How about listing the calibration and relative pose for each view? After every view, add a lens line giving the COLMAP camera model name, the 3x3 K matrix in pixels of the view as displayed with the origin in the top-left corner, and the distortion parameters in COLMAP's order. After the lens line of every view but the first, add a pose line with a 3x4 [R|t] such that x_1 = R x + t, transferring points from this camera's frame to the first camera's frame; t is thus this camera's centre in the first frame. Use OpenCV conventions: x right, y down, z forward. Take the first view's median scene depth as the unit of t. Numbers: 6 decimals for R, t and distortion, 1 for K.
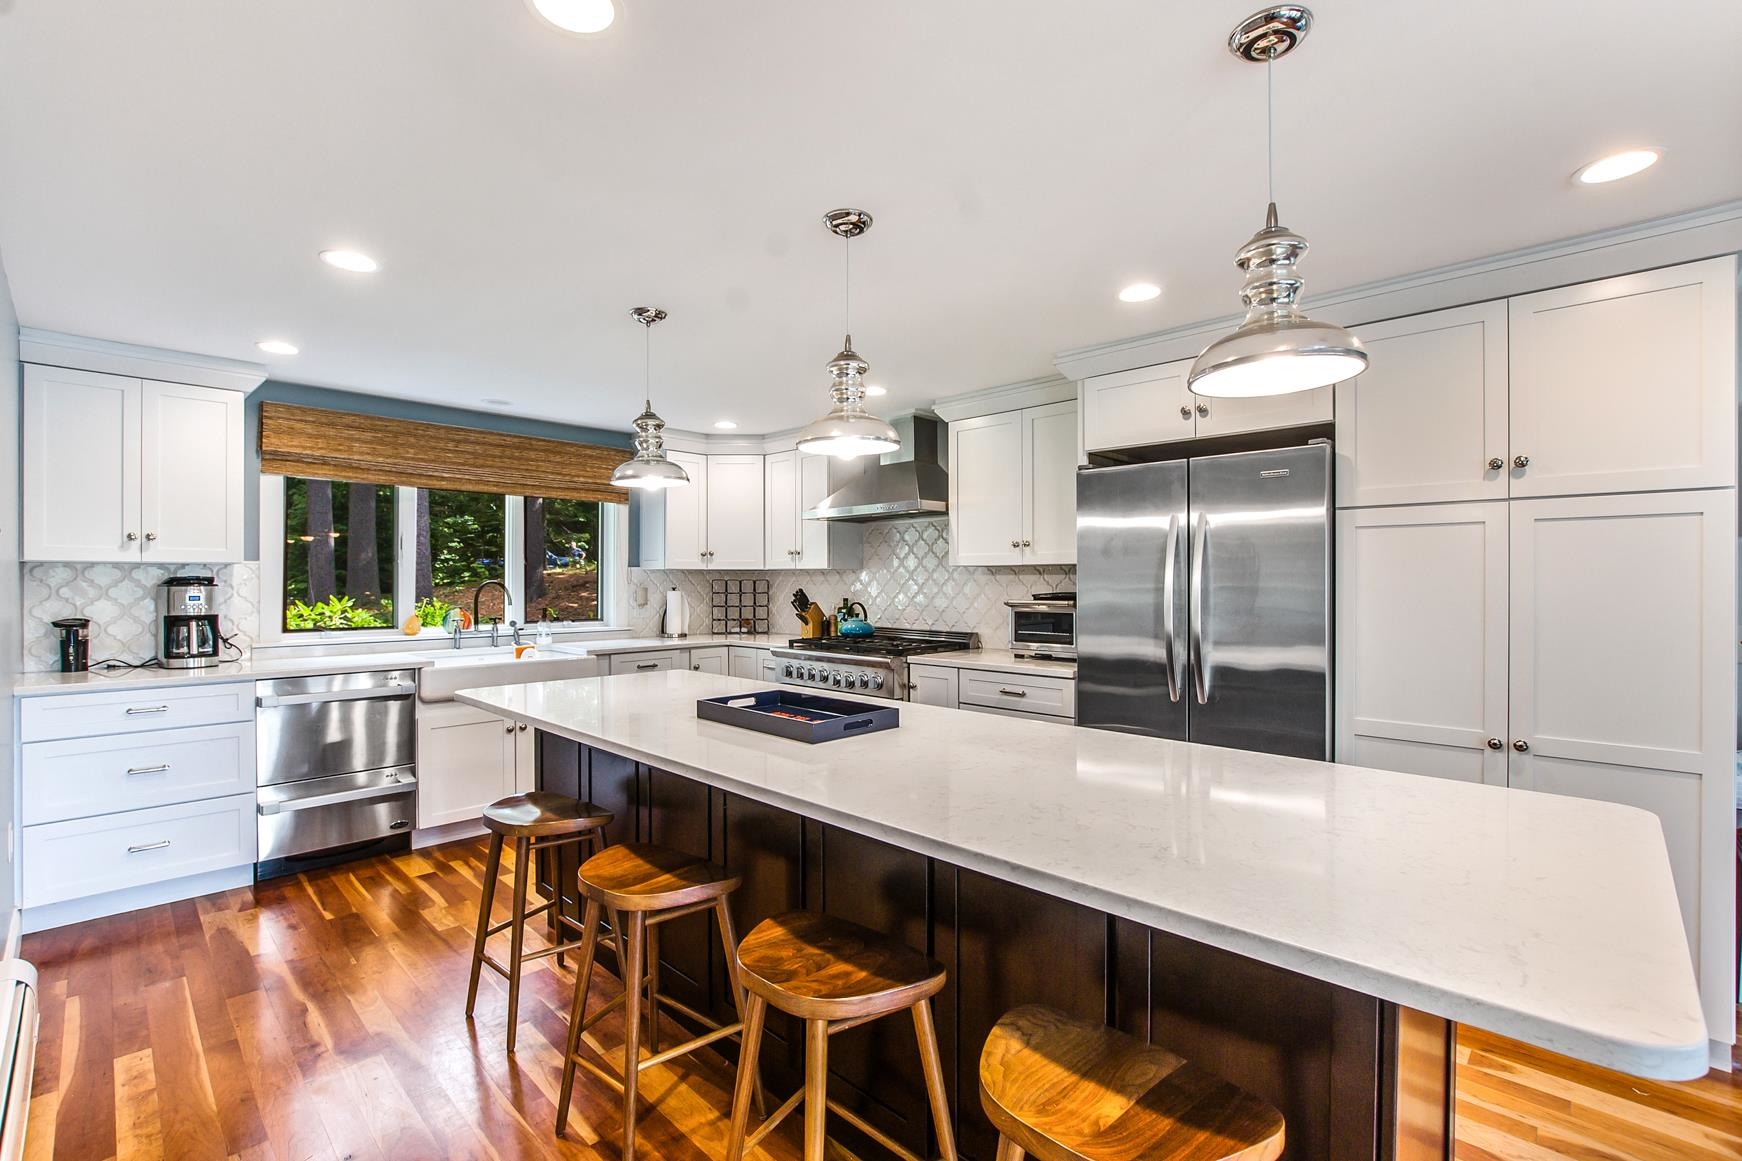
lens RADIAL K [[787.9, 0, 870.1], [0, 787.9, 577.6], [0, 0, 1]] dist [-0.015620, 0.002156]
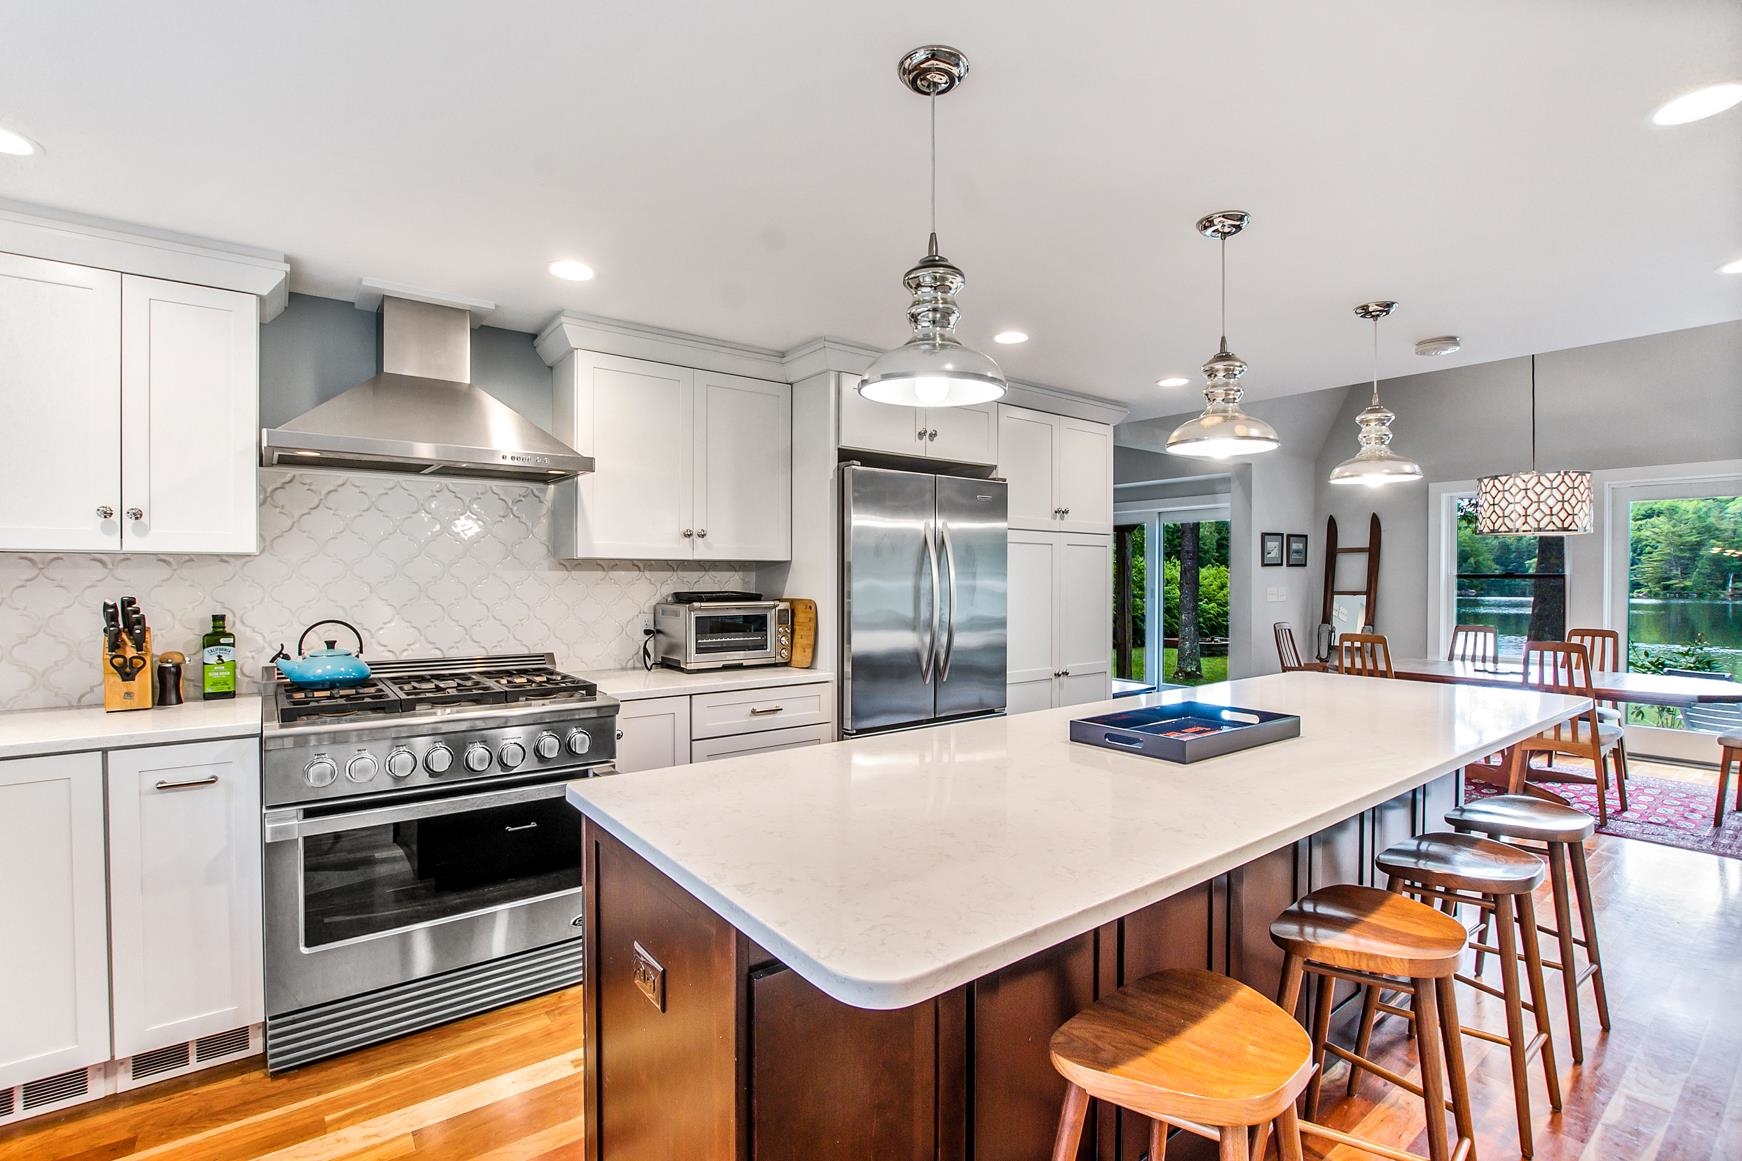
lens RADIAL K [[787.9, 0, 854.5], [0, 787.9, 580.0], [0, 0, 1]] dist [-0.015620, 0.002156]
pose [[0.157411, -0.002065, 0.987531, -0.625761], [-0.003350, 0.999991, 0.002625, 0.002810], [-0.987527, -0.003721, 0.157403, 0.755789]]
